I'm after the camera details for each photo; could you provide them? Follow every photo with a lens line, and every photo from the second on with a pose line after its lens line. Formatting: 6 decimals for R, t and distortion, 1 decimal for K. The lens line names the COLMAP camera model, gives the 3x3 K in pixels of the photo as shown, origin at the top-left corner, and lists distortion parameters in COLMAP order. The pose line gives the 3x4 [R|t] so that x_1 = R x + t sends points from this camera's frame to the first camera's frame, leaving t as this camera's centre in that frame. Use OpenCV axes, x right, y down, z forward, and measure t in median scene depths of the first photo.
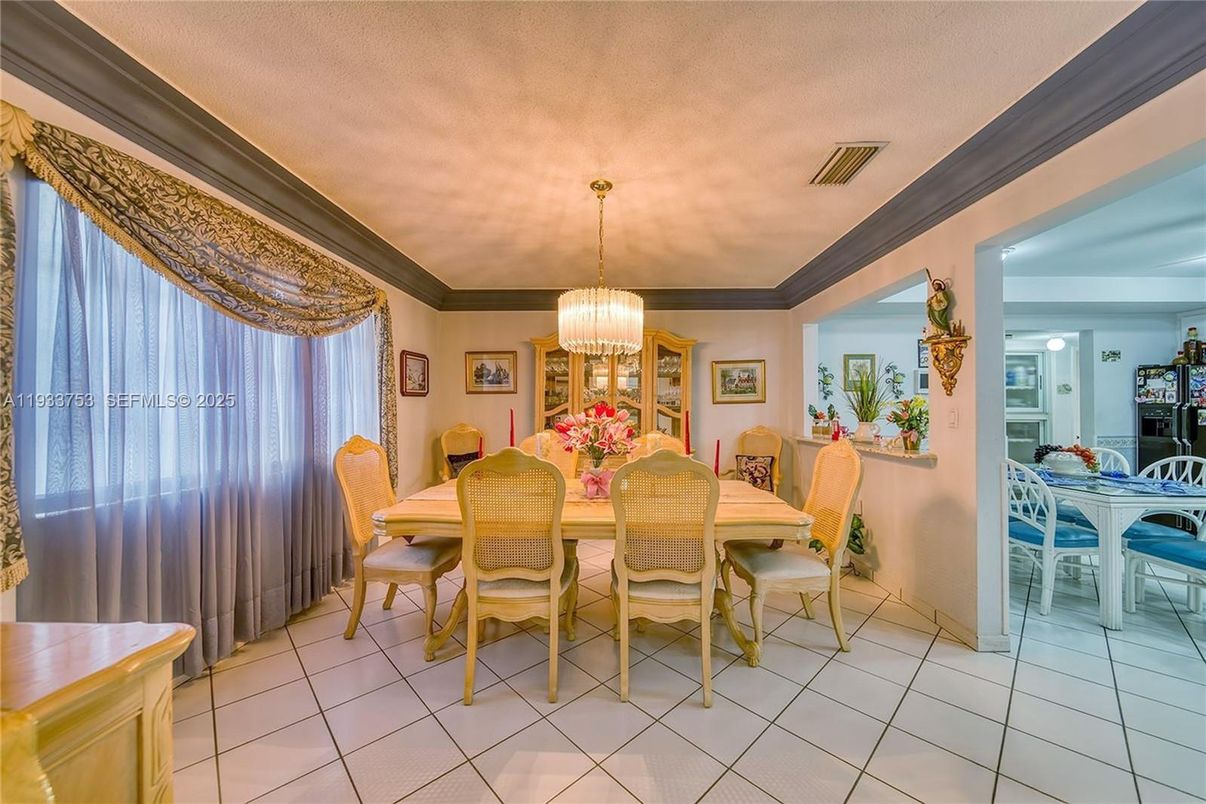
lens RADIAL K [[436.6, 0, 587.4], [0, 436.6, 407.7], [0, 0, 1]] dist [-0.002511, -0.001696]
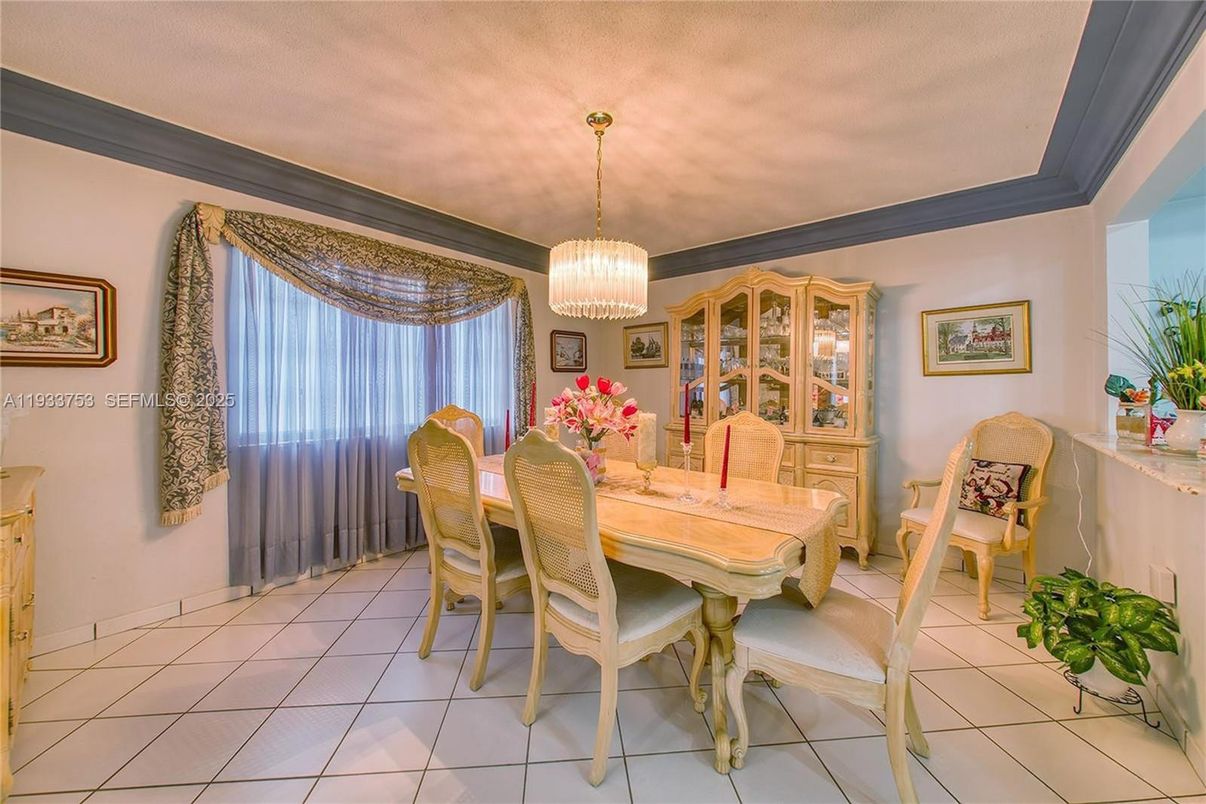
lens RADIAL K [[436.6, 0, 583.8], [0, 436.6, 386.5], [0, 0, 1]] dist [-0.002511, -0.001696]
pose [[0.791603, 0.002908, -0.611028, 0.325402], [-0.000527, 0.999992, 0.004076, 0.005490], [0.611035, -0.002904, 0.791598, 0.187633]]
